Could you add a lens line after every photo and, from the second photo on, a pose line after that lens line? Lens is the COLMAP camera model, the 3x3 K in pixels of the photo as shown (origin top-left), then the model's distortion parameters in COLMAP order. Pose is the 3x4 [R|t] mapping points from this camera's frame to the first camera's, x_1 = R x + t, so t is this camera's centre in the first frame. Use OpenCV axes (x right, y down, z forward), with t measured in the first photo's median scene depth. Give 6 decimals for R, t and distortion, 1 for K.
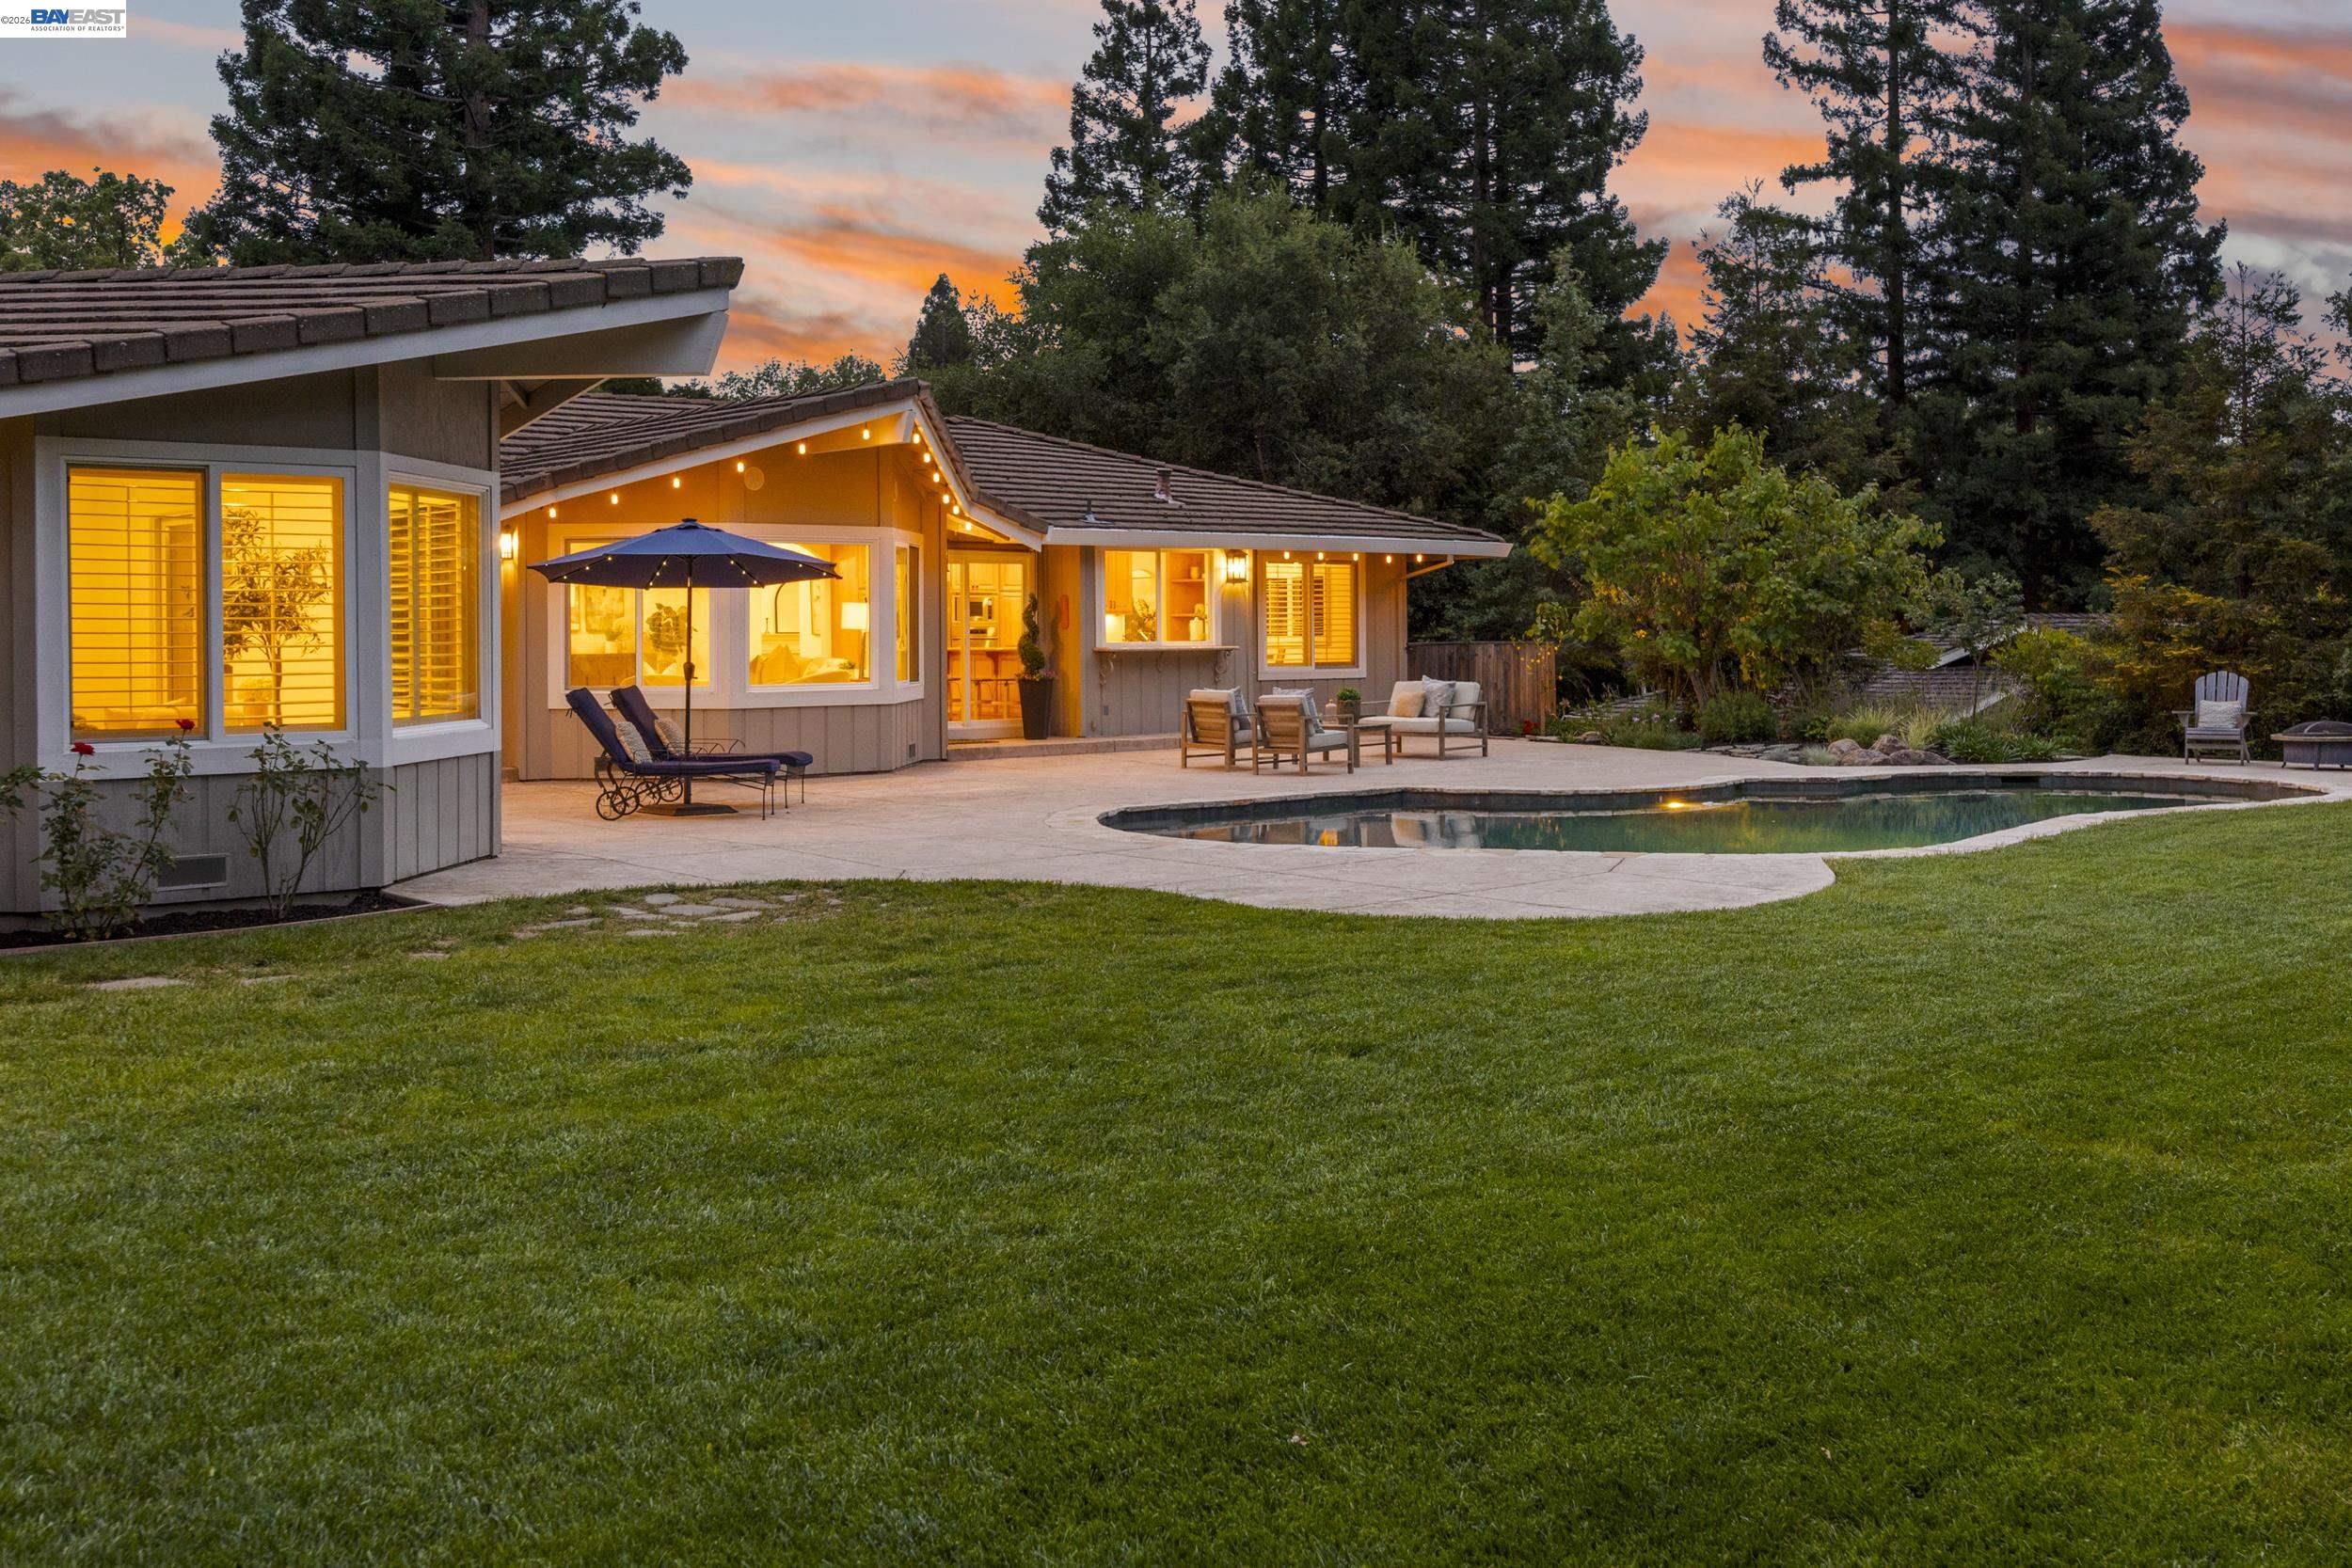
lens RADIAL K [[2255.6, 0, 1177.9], [0, 2255.6, 680.8], [0, 0, 1]] dist [-0.014594, -0.003734]
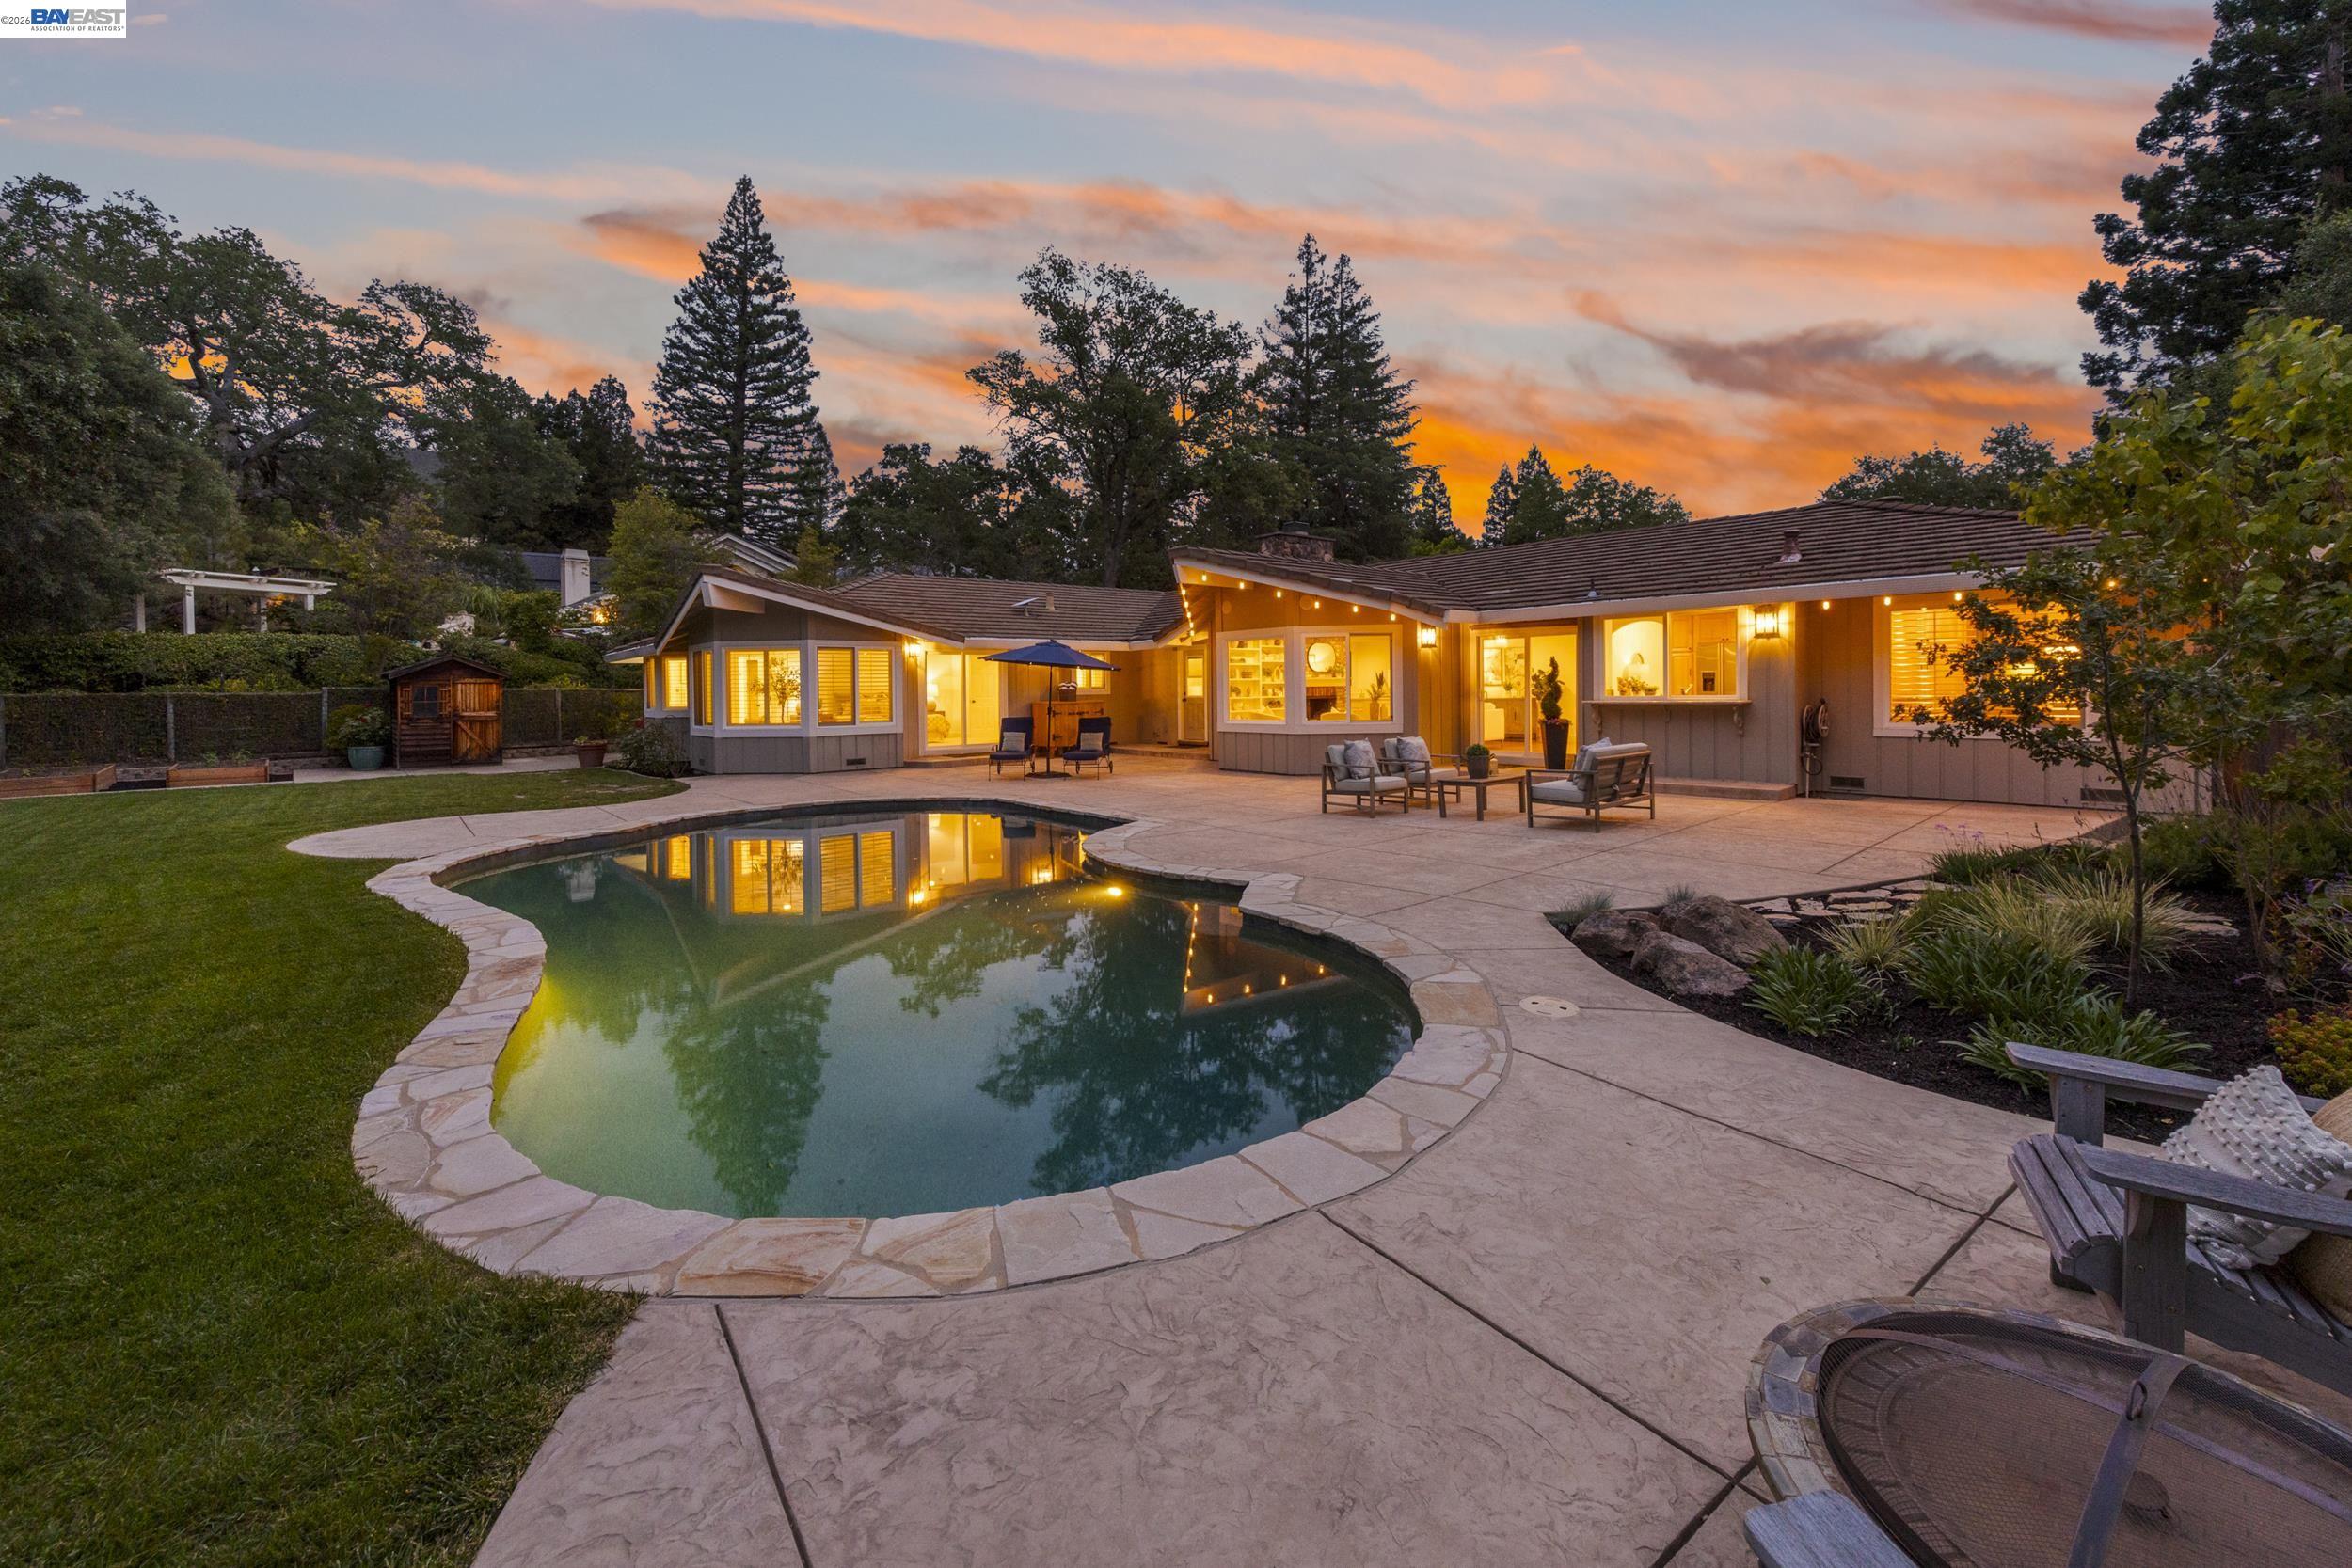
lens RADIAL K [[946.0, 0, 1185.5], [0, 946.0, 694.6], [0, 0, 1]] dist [-0.000700, -0.000523]
pose [[0.005527, 0.012339, -0.999909, 0.412475], [-0.006473, 0.999903, 0.012304, -0.019642], [0.999964, 0.006404, 0.005606, 0.676909]]
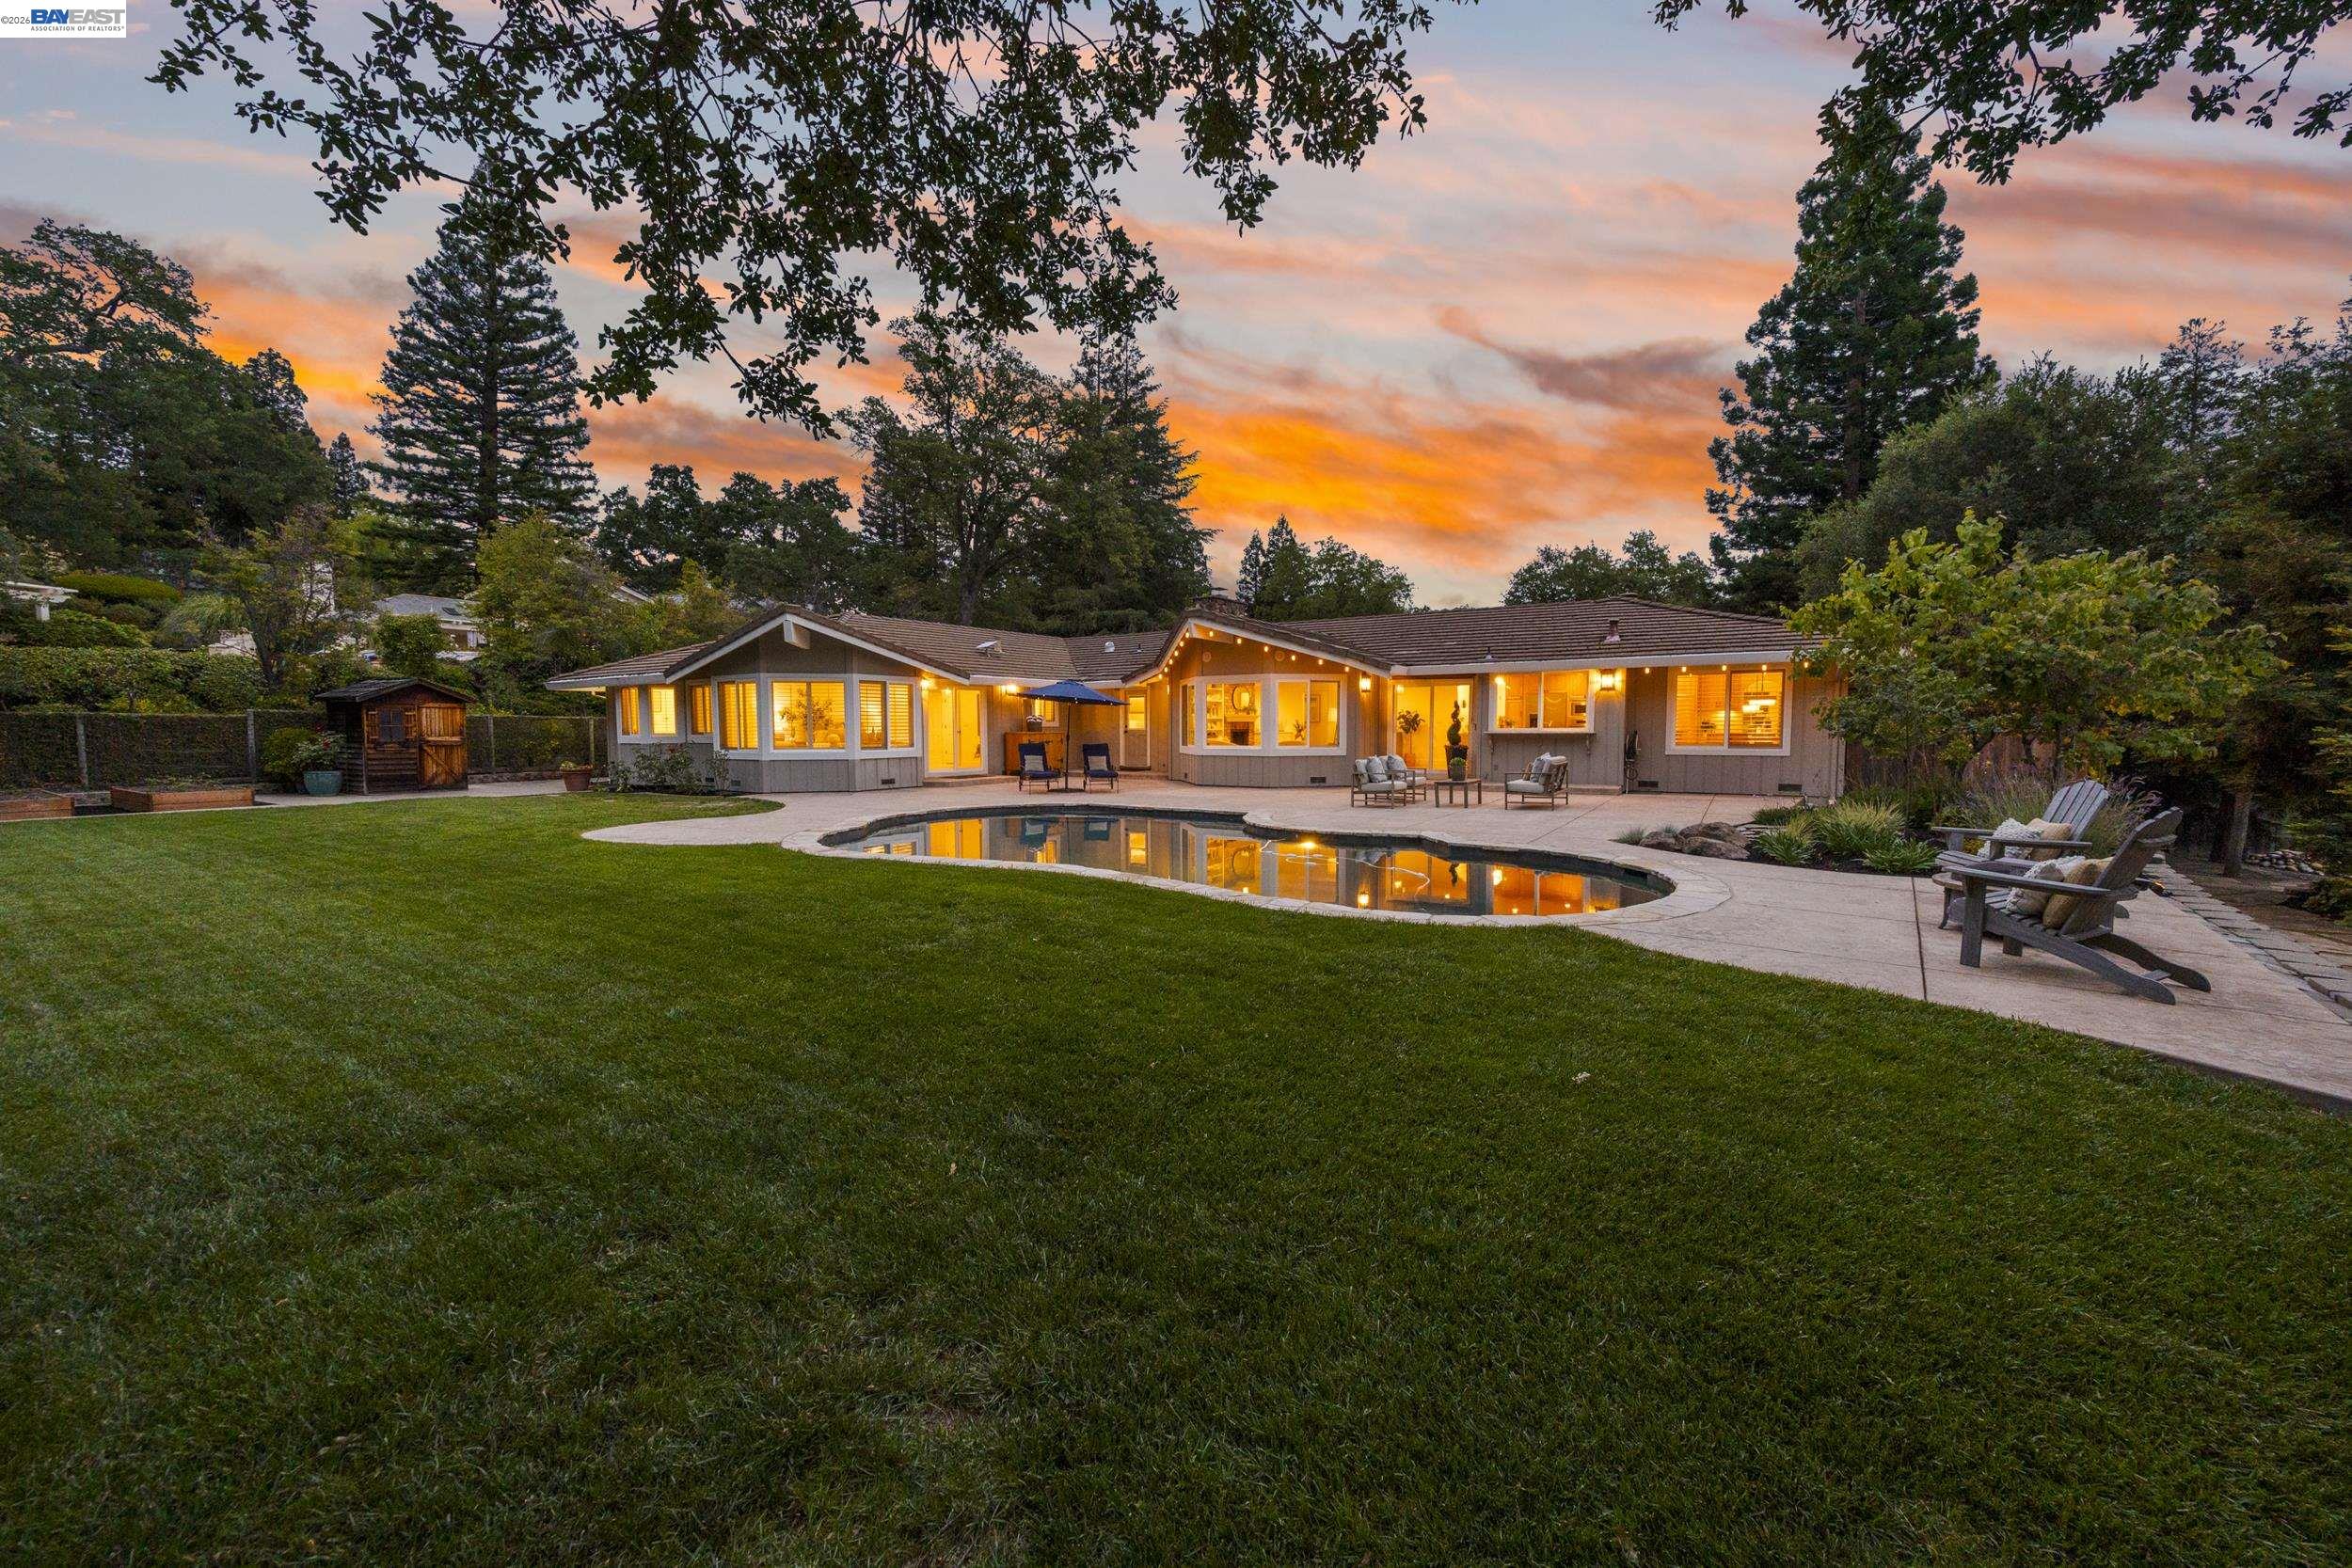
lens RADIAL K [[911.1, 0, 1178.9], [0, 911.1, 783.0], [0, 0, 1]] dist [-0.000458, -0.000253]
pose [[0.282577, 0.062924, -0.957179, 0.501114], [-0.017992, 0.998018, 0.060297, -0.011411], [0.959076, 0.000183, 0.283149, 0.496572]]
